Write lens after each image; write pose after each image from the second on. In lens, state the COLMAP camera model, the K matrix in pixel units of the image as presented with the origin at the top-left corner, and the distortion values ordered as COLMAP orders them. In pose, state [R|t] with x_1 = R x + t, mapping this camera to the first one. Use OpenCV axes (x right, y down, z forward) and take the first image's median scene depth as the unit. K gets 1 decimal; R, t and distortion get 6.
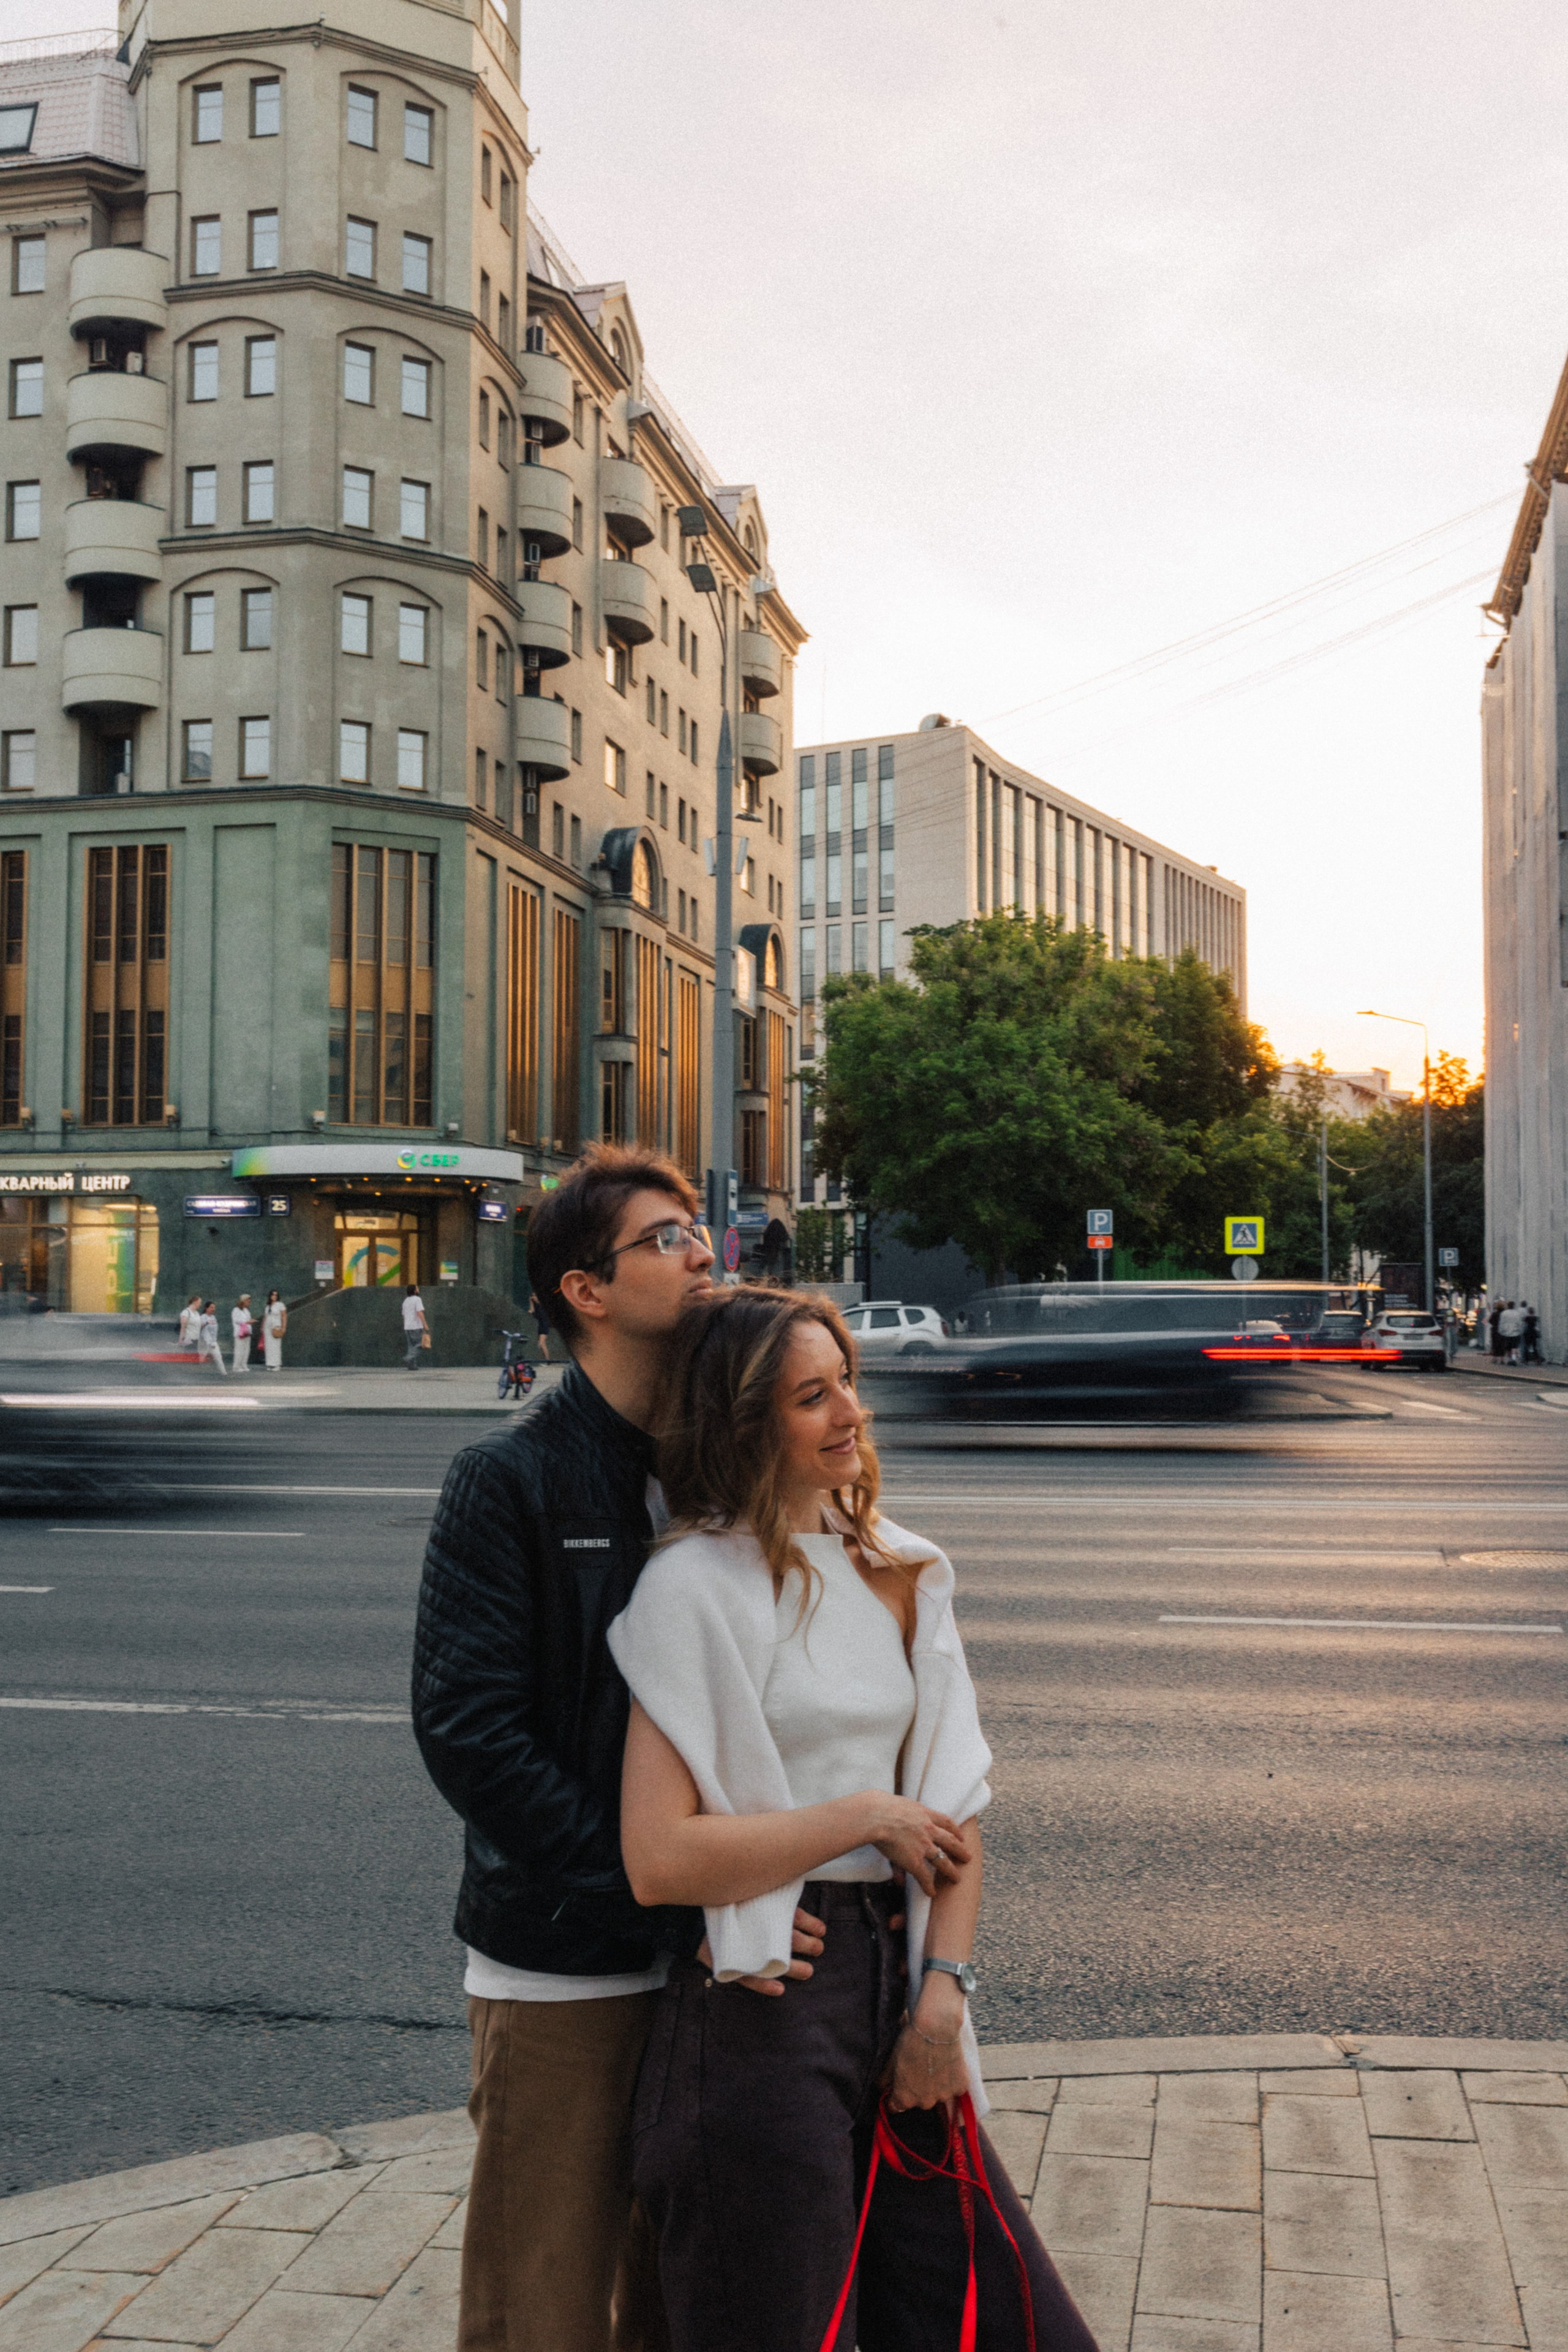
lens RADIAL K [[2310.0, 0, 771.9], [0, 2310.0, 1159.0], [0, 0, 1]] dist [0.000060, 0.009785]
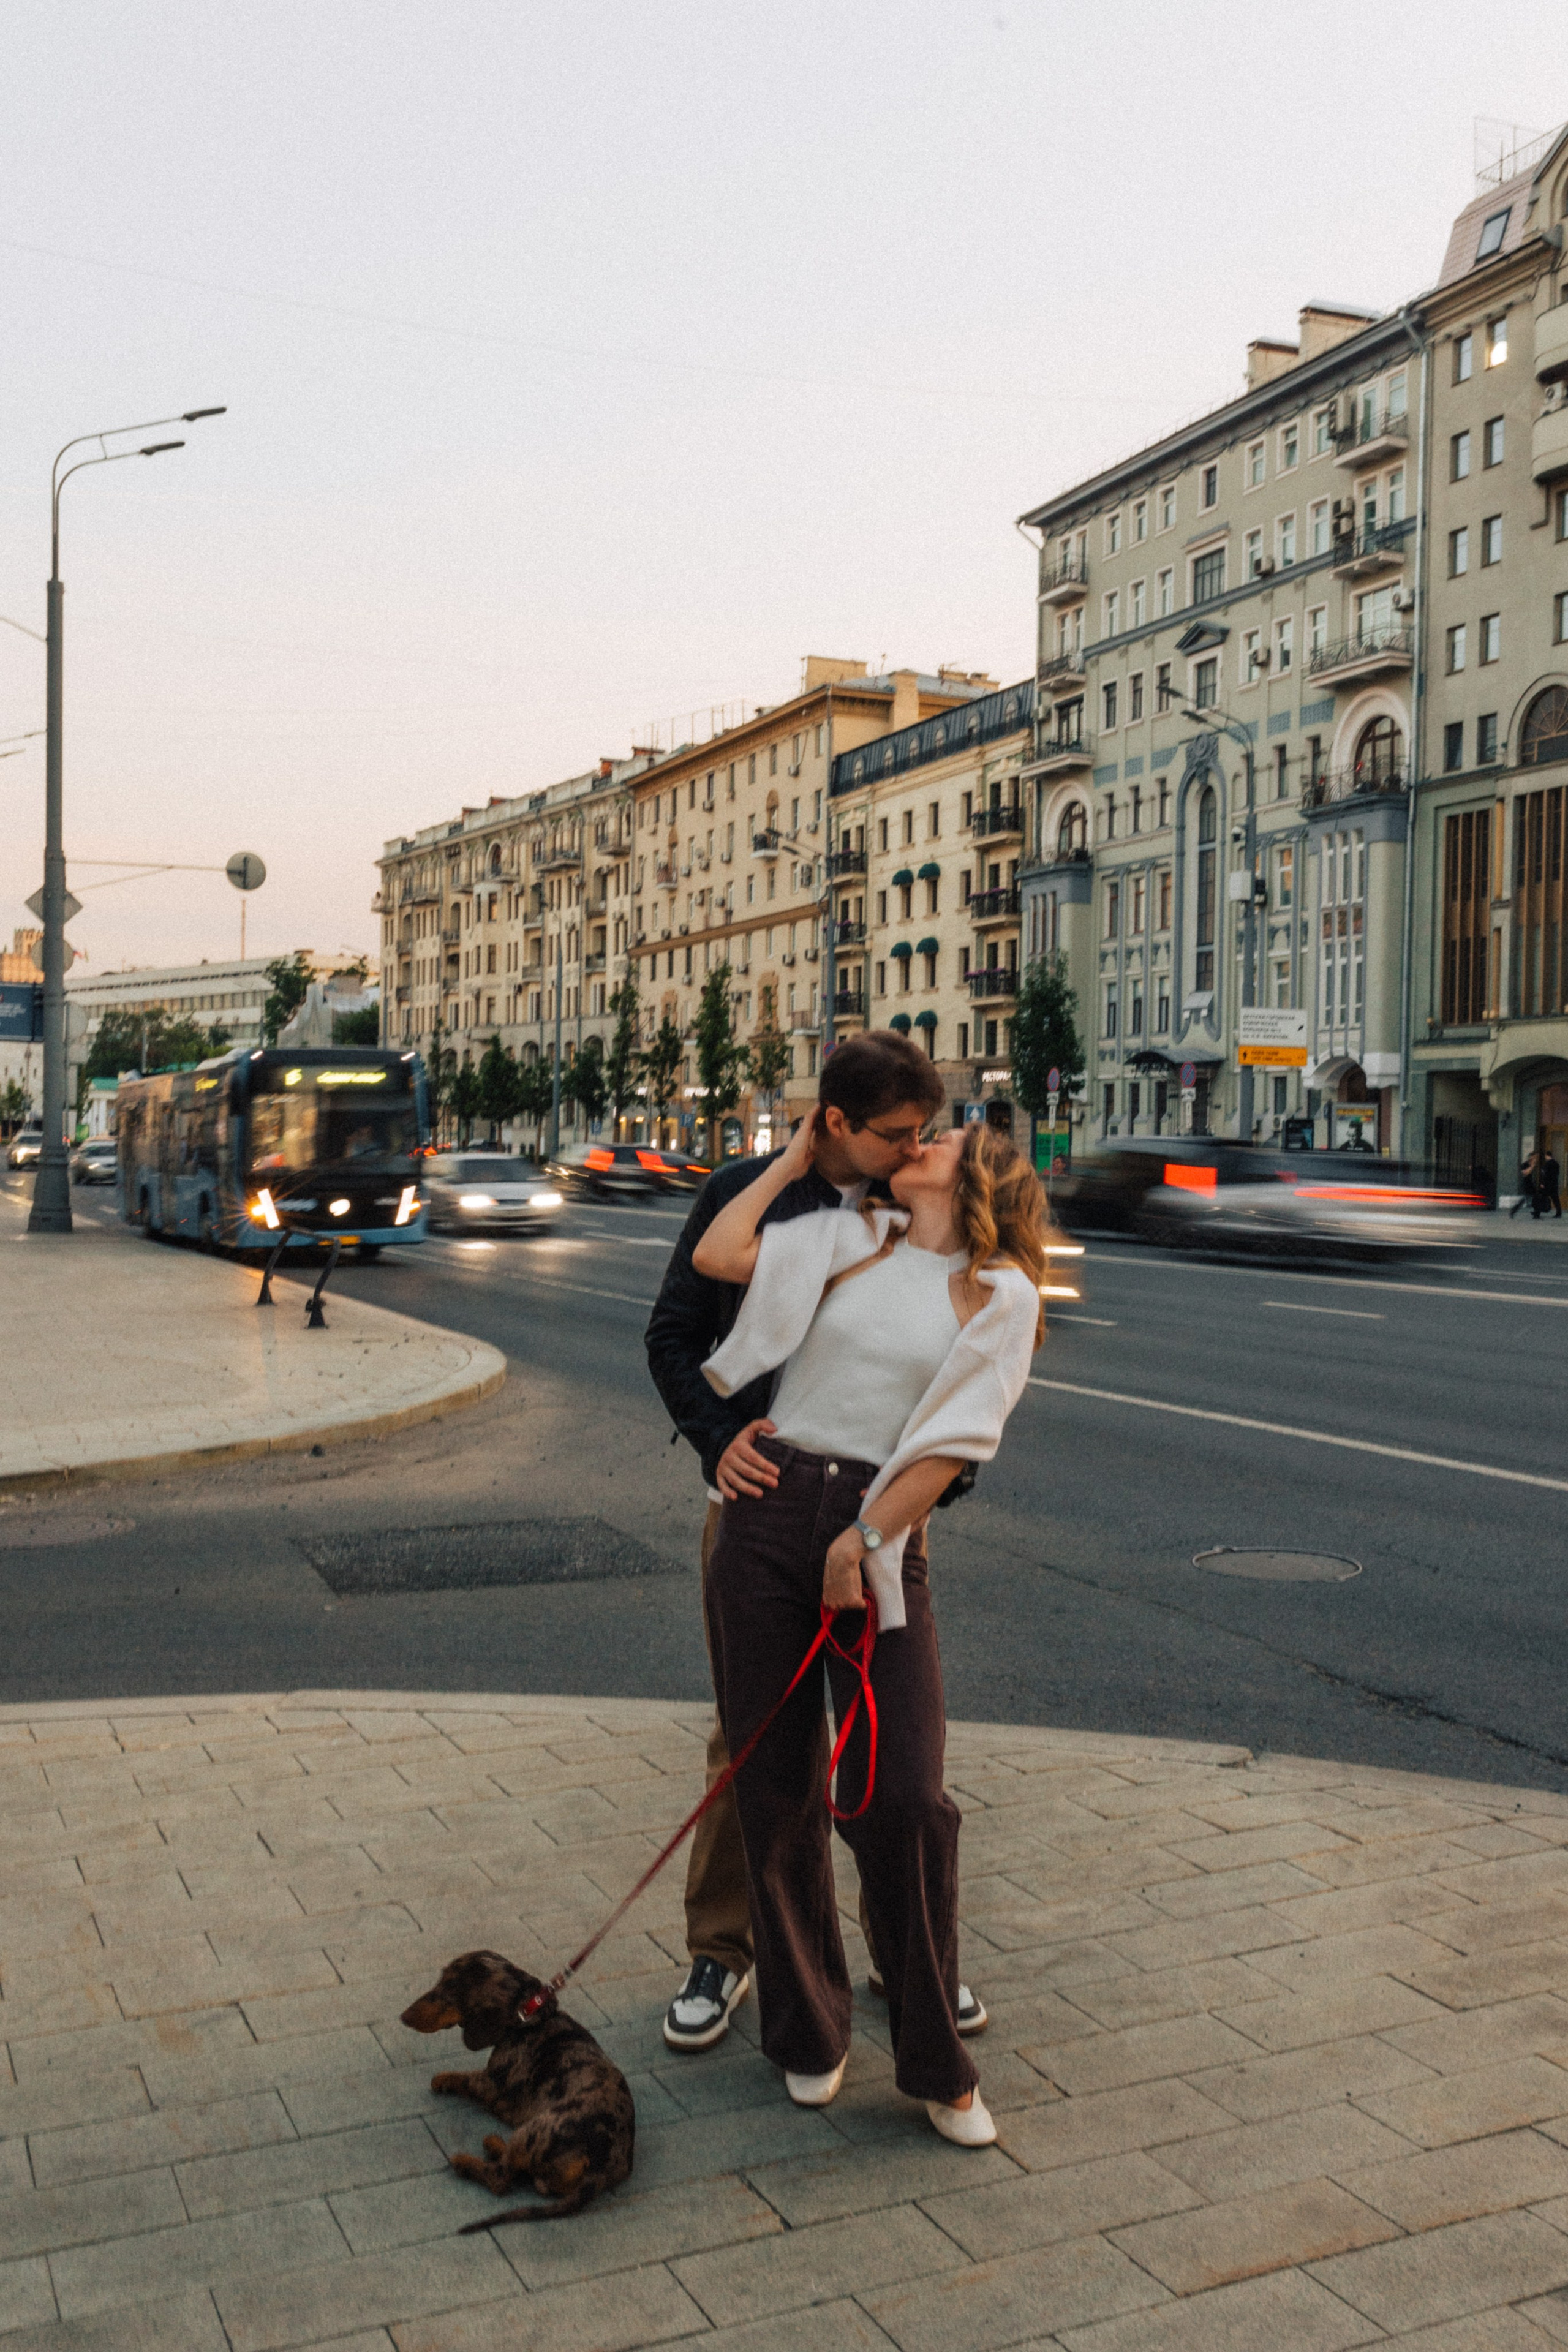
lens RADIAL K [[2380.3, 0, 784.1], [0, 2380.3, 1183.7], [0, 0, 1]] dist [0.014495, -0.033177]
pose [[0.558841, 0.017457, -0.829091, 0.143143], [0.035188, 0.998379, 0.044739, 0.005751], [0.828528, -0.054176, 0.557321, 0.008258]]
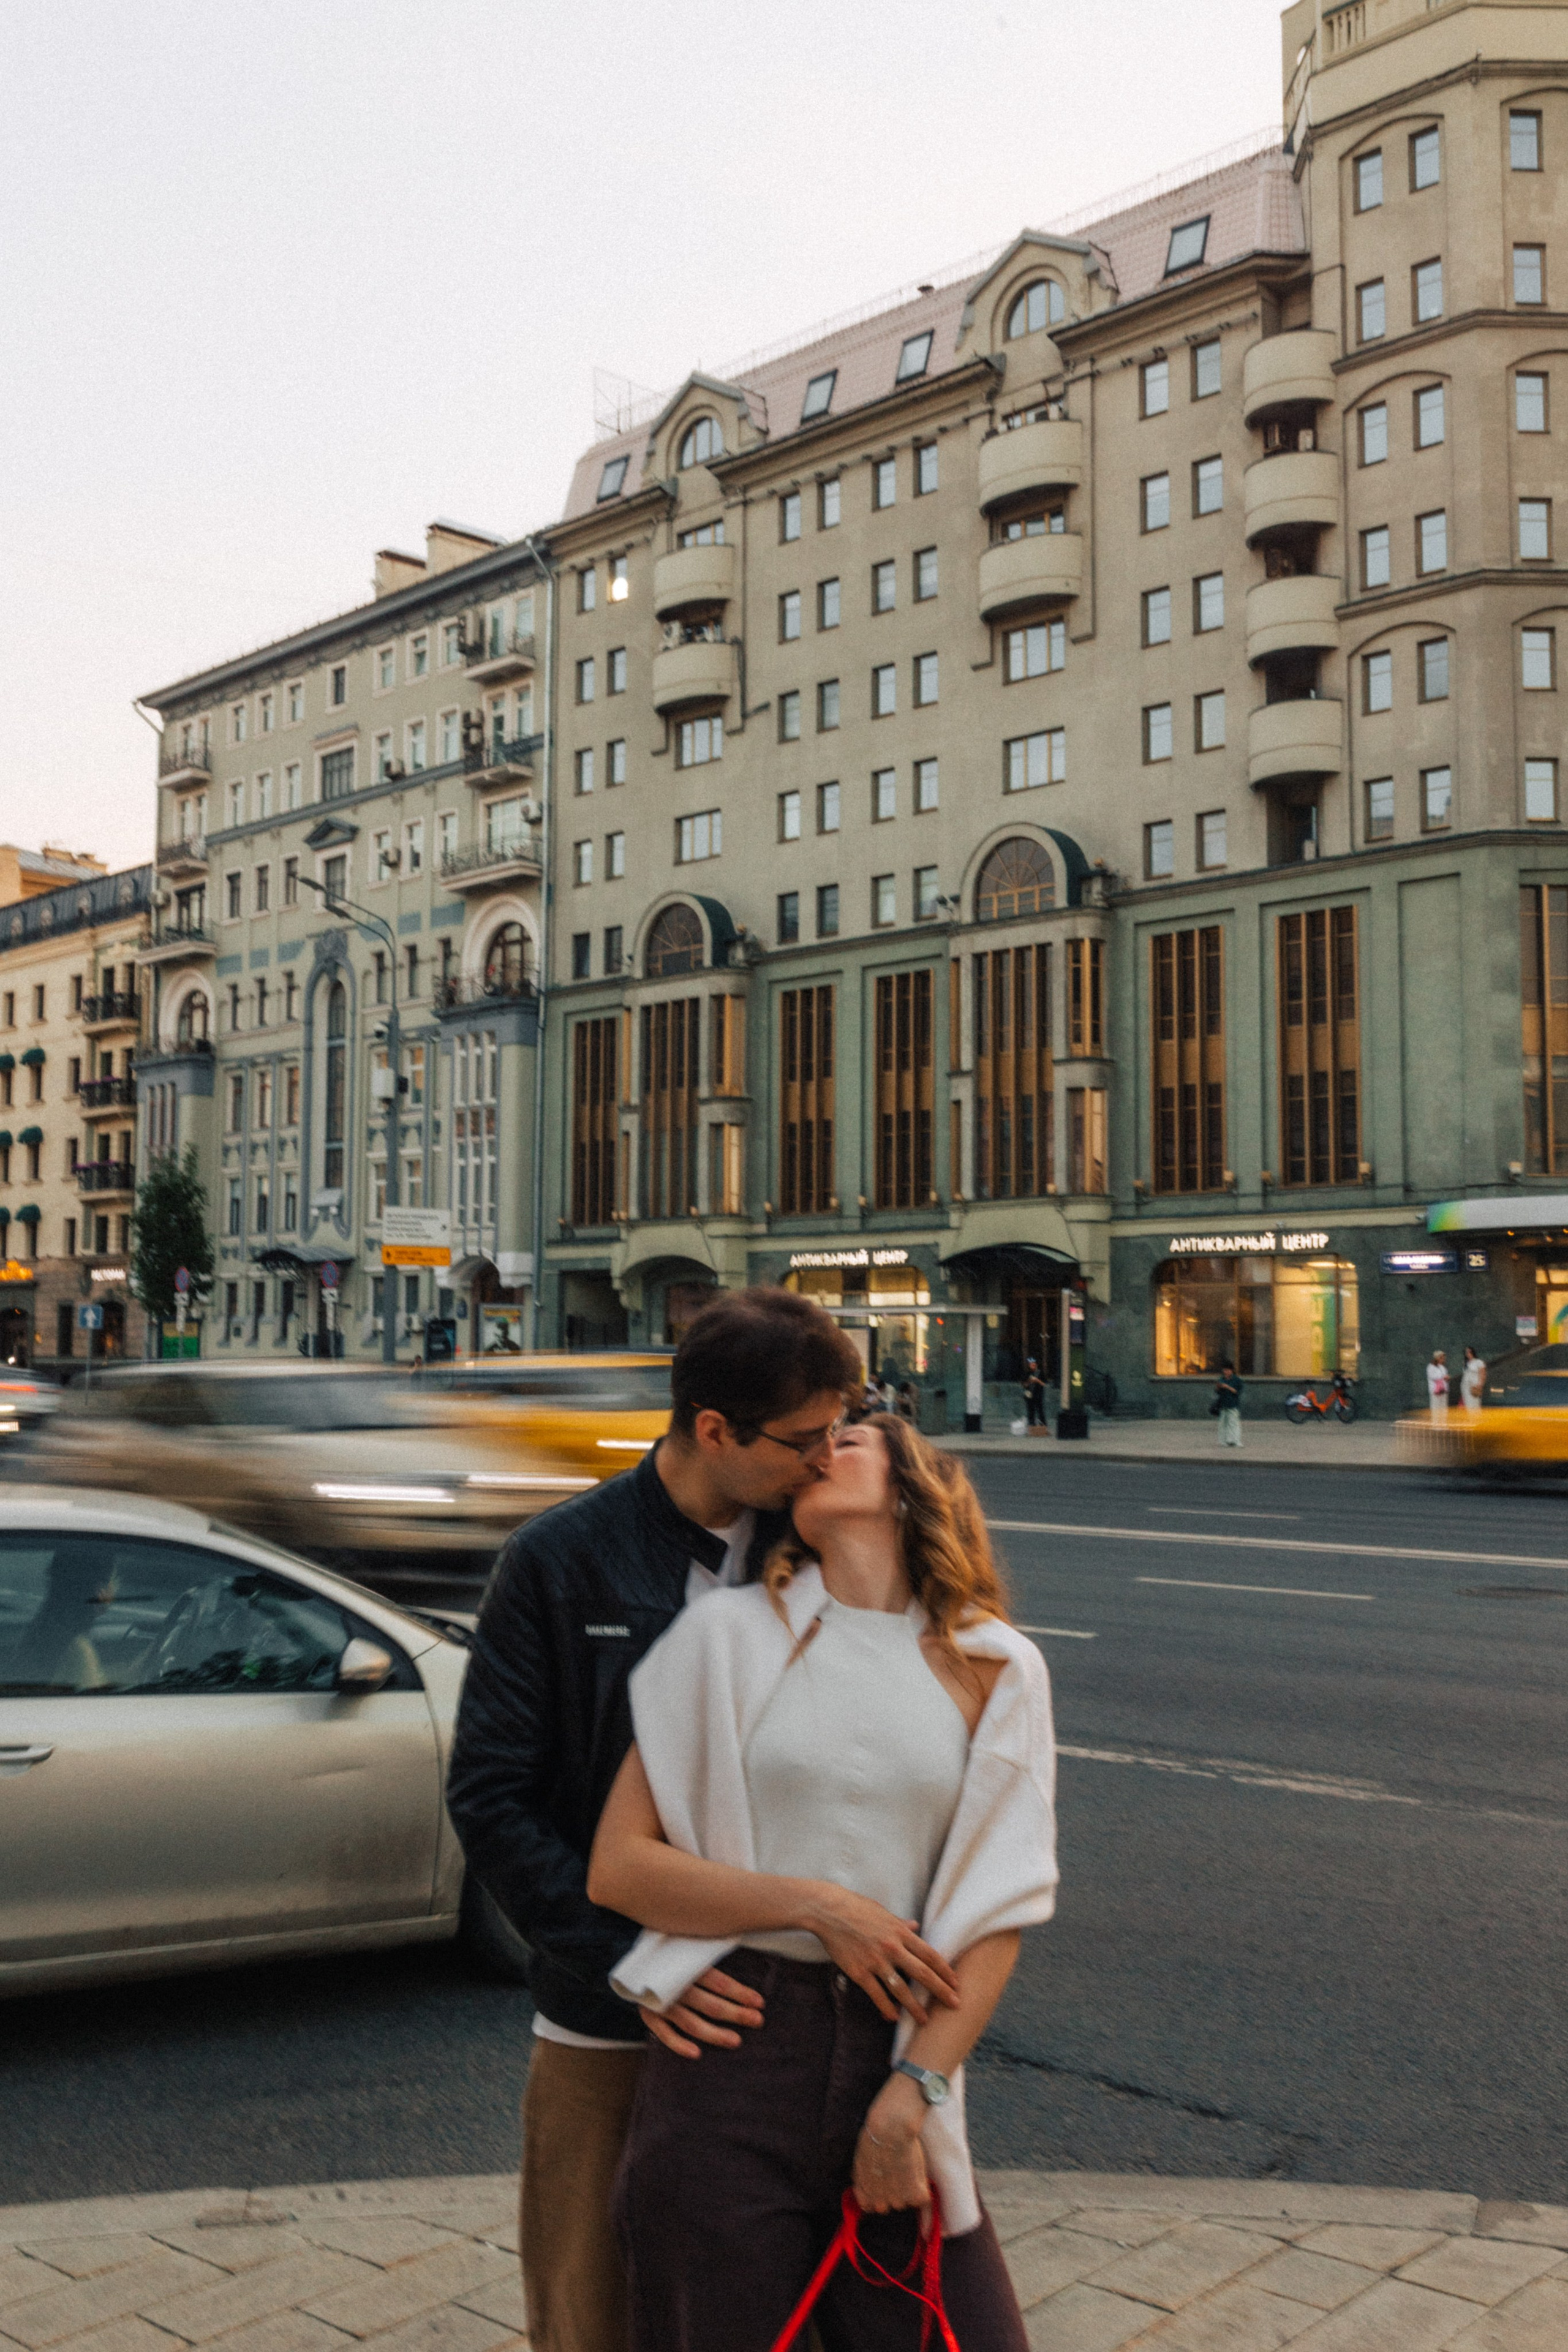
lens RADIAL K [[2305.8, 0, 778.4], [0, 2305.8, 1162.8], [0, 0, 1]] dist [0.008037, -0.011307]
pose [[0.843062, -0.043374, -0.536064, 0.061751], [0.032027, 0.999023, -0.030464, -0.000922], [0.536862, 0.008514, 0.843627, 0.014080]]
